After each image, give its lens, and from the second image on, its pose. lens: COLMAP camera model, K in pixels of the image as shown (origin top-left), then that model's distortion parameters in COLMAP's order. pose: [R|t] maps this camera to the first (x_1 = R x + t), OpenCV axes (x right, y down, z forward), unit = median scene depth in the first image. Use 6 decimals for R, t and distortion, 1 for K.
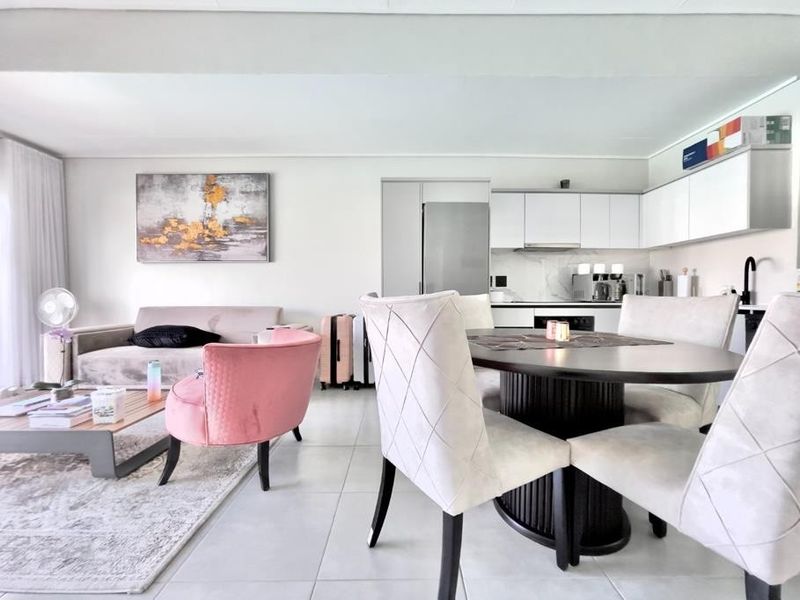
lens RADIAL K [[324.7, 0, 400.0], [0, 324.7, 300.0], [0, 0, 1]] dist [-0.003001, 0.003289]
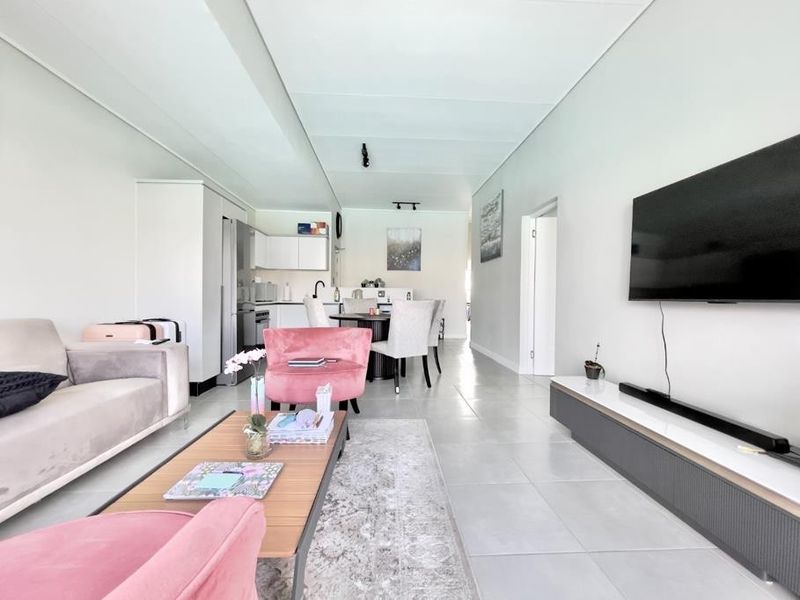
lens RADIAL K [[335.5, 0, 400.0], [0, 335.5, 300.0], [0, 0, 1]] dist [0.000079, -0.000098]
pose [[-0.031835, -0.009115, 0.999452, -1.214524], [0.005309, 0.999943, 0.009289, -0.014519], [-0.999479, 0.005602, -0.031785, 0.459097]]
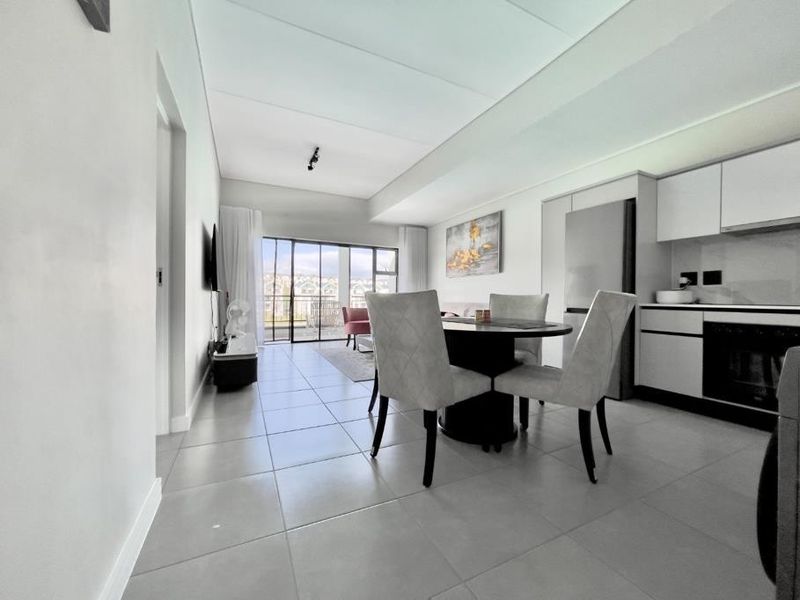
lens RADIAL K [[324.7, 0, 400.0], [0, 324.7, 300.0], [0, 0, 1]] dist [-0.003001, 0.003289]
pose [[0.435536, 0.009791, -0.900118, 0.831776], [-0.019017, 0.999818, 0.001674, 0.010271], [0.899970, 0.016388, 0.435643, -0.015695]]
